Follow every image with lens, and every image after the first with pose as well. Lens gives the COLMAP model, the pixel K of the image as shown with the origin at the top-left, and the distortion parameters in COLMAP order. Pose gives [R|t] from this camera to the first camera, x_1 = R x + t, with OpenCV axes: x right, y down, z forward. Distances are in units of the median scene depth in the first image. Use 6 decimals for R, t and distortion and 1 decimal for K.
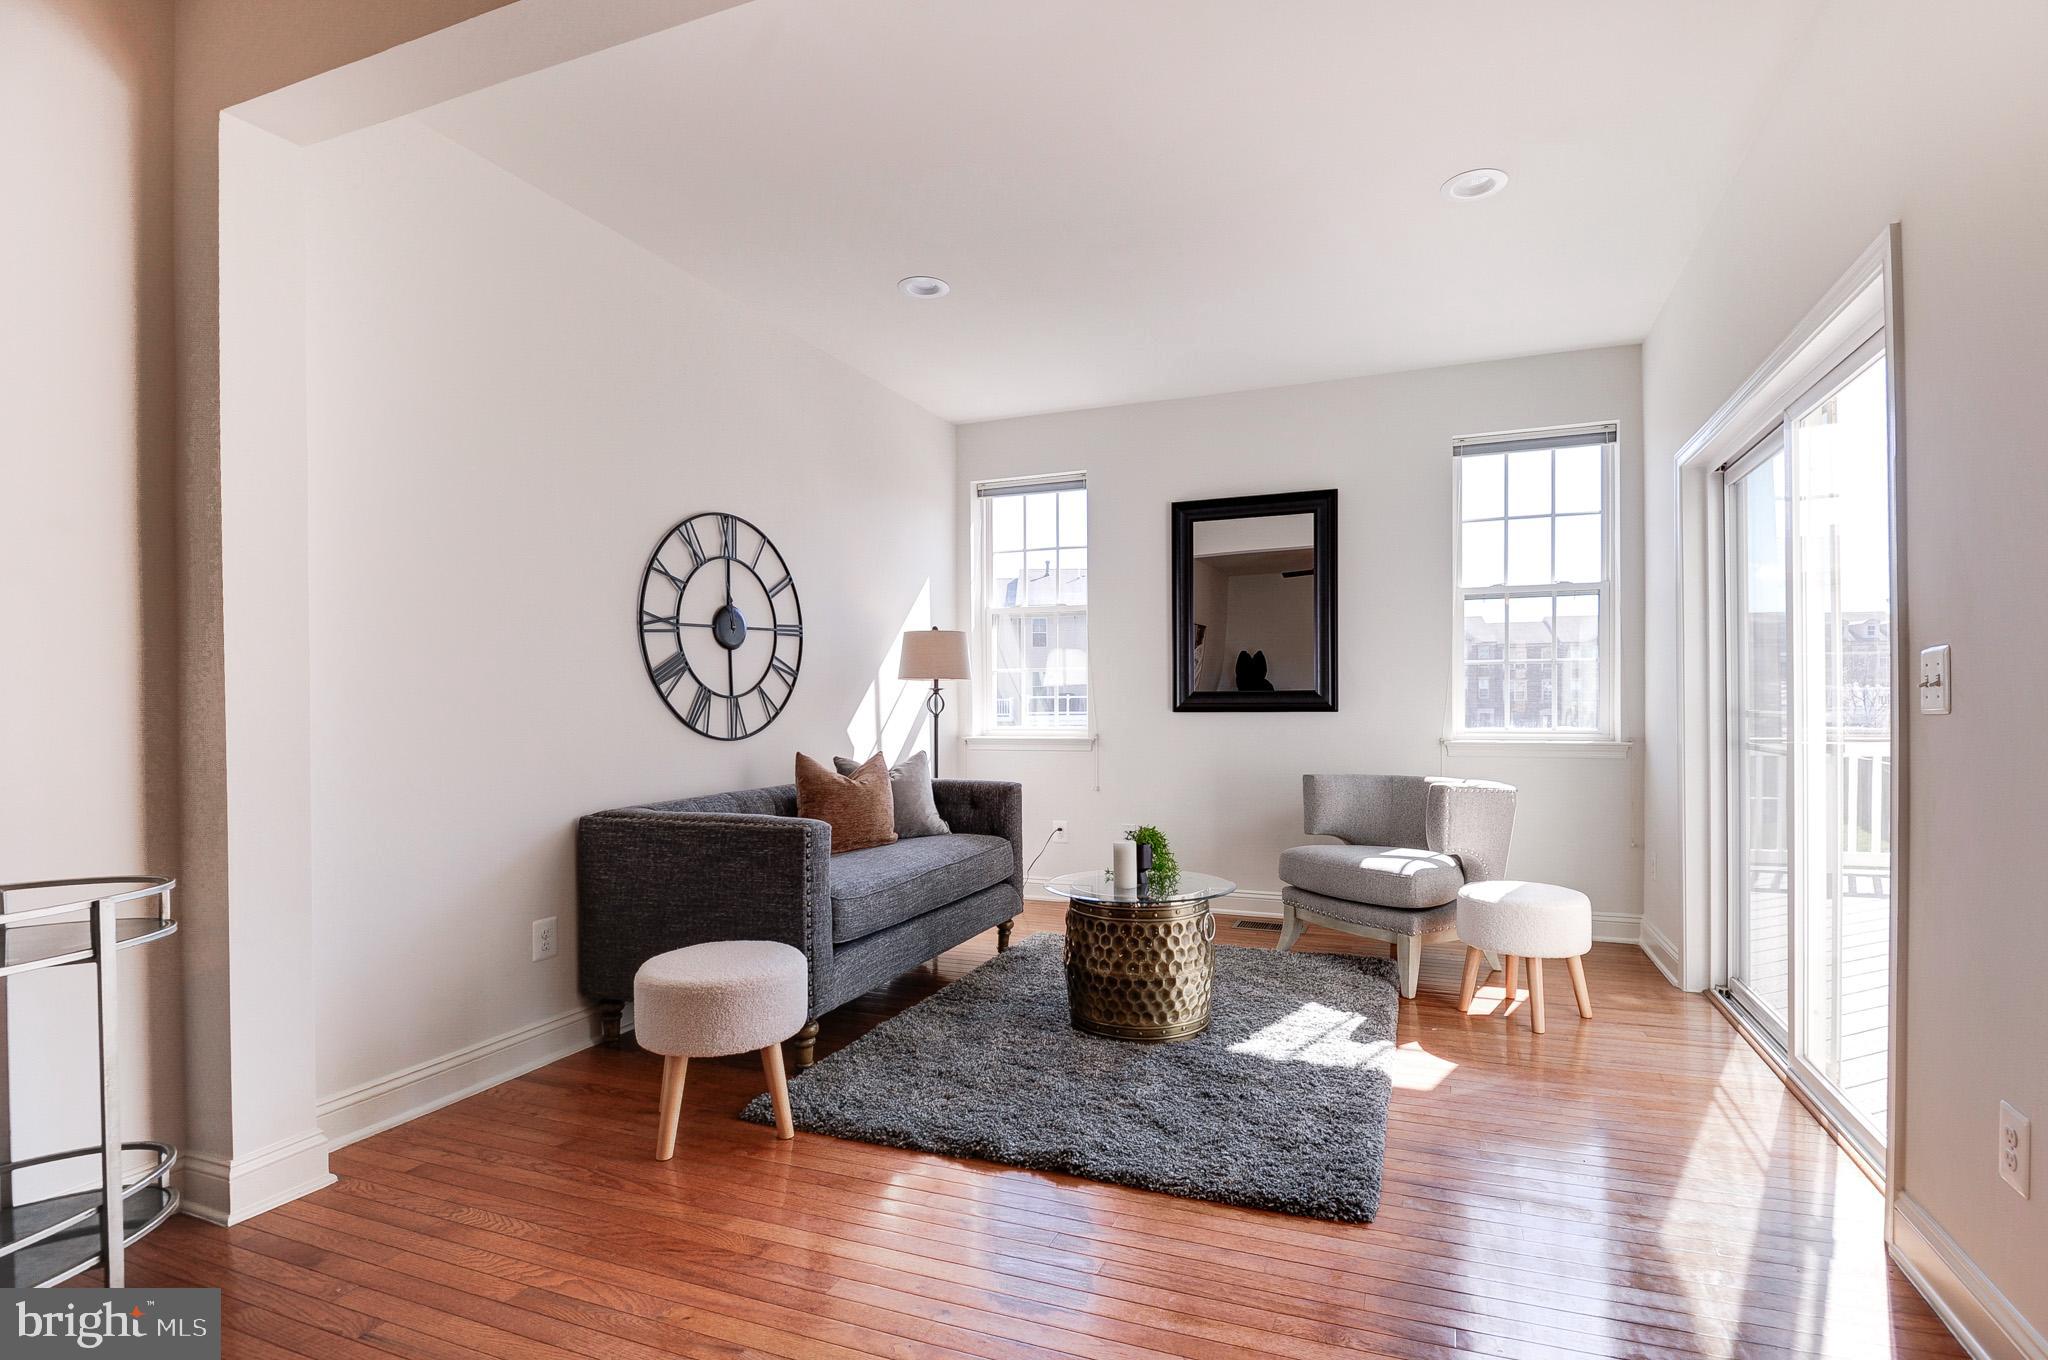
lens RADIAL K [[1022.2, 0, 1024.0], [0, 1022.2, 680.0], [0, 0, 1]] dist [-0.055425, 0.000123]
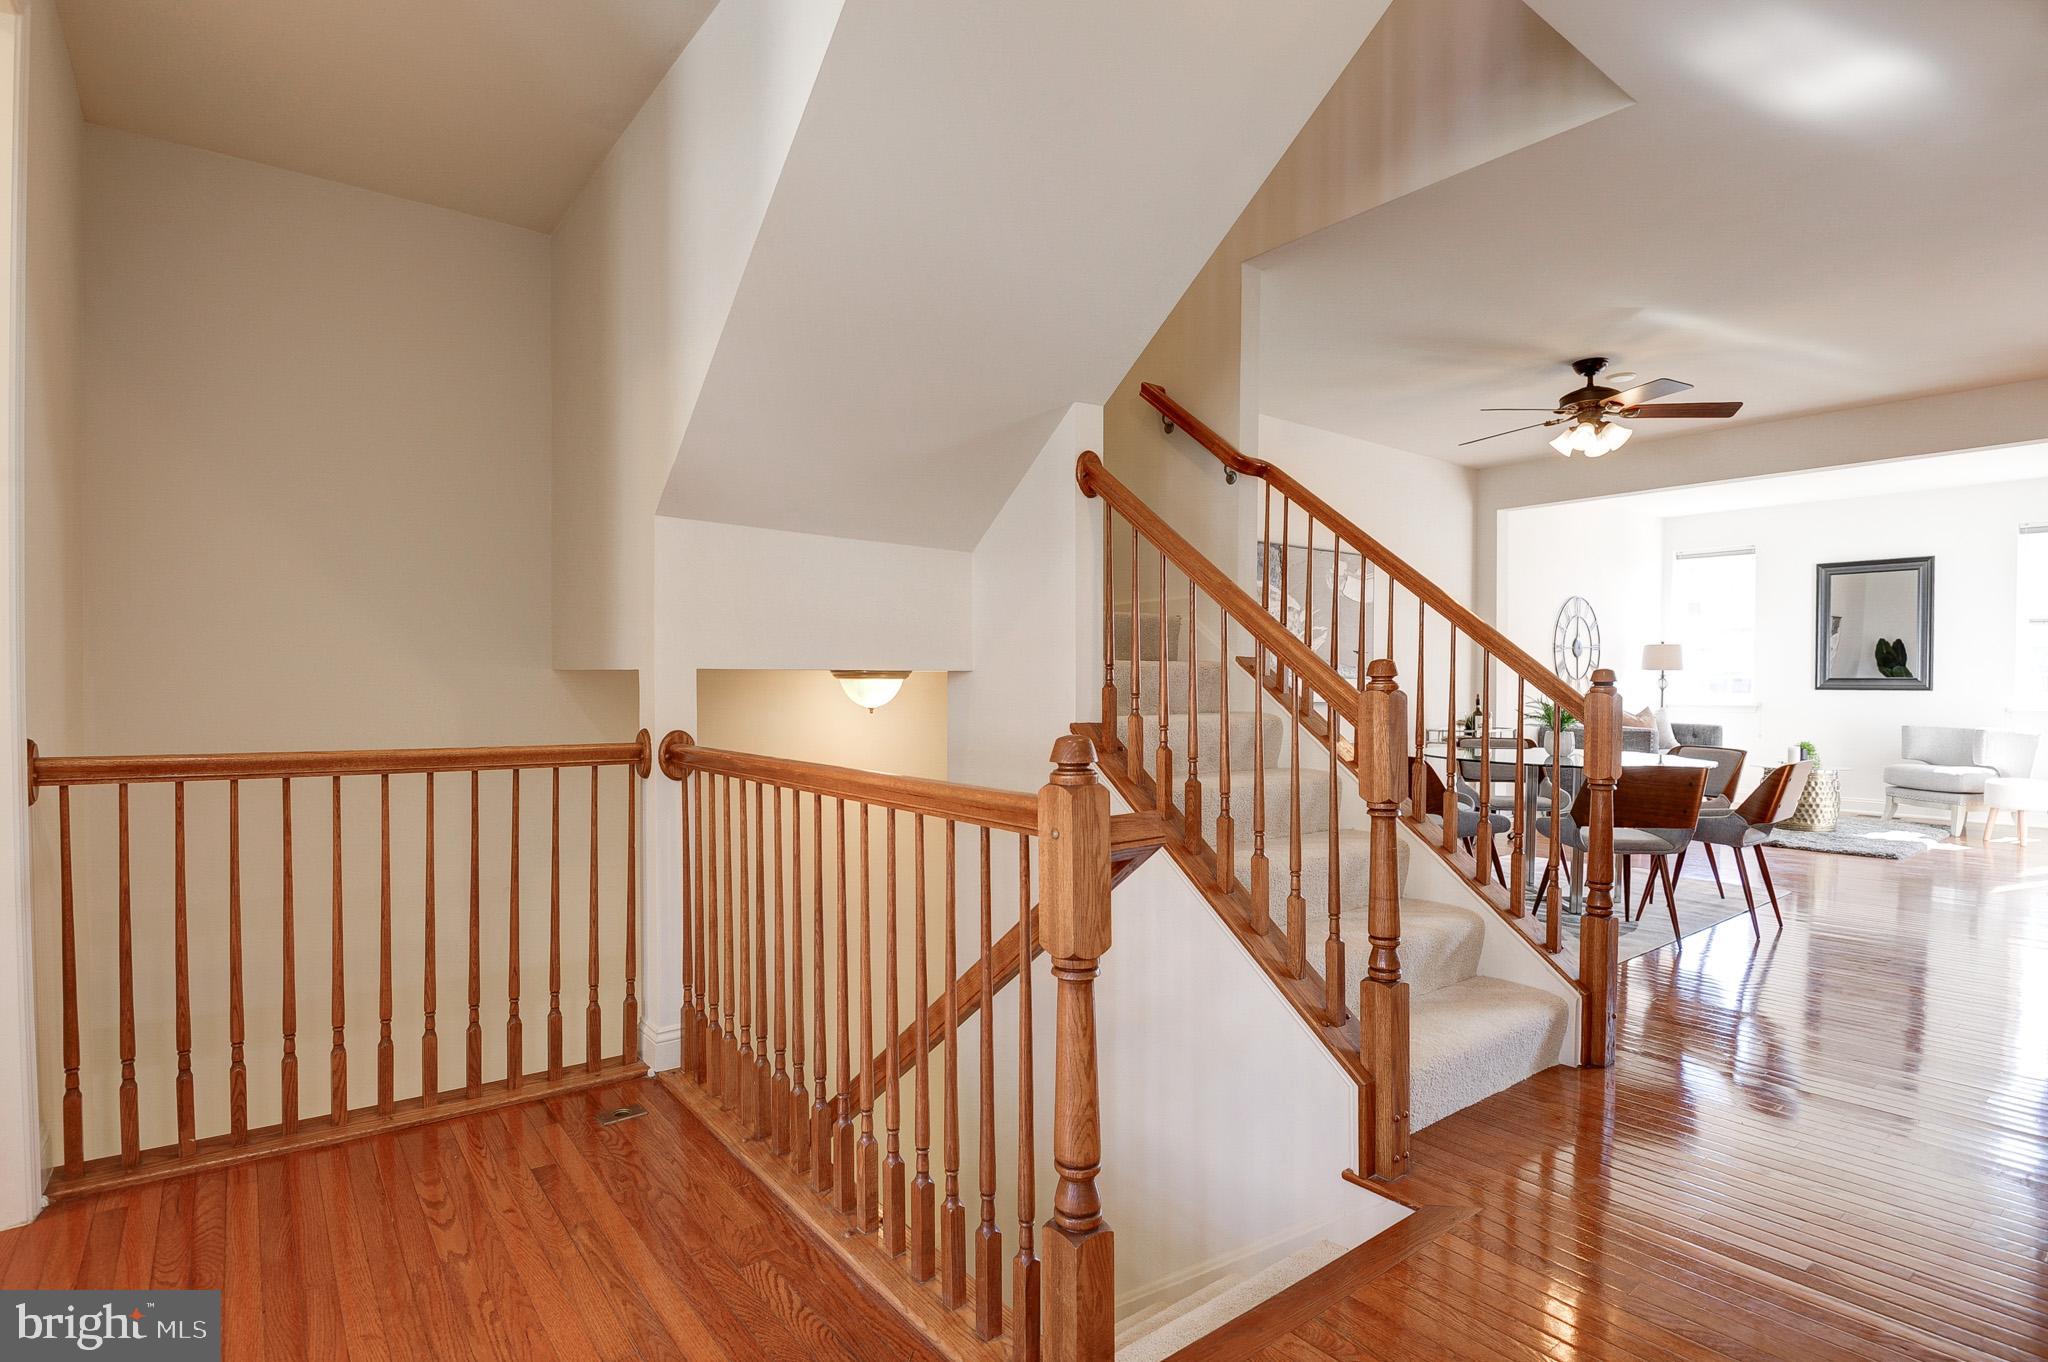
lens RADIAL K [[1022.2, 0, 1024.0], [0, 1022.2, 681.0], [0, 0, 1]] dist [-0.055425, 0.000123]
pose [[0.867782, 0.010987, -0.496824, -0.211986], [0.001115, 0.999710, 0.024057, -0.028916], [0.496944, -0.021430, 0.867518, -1.251120]]
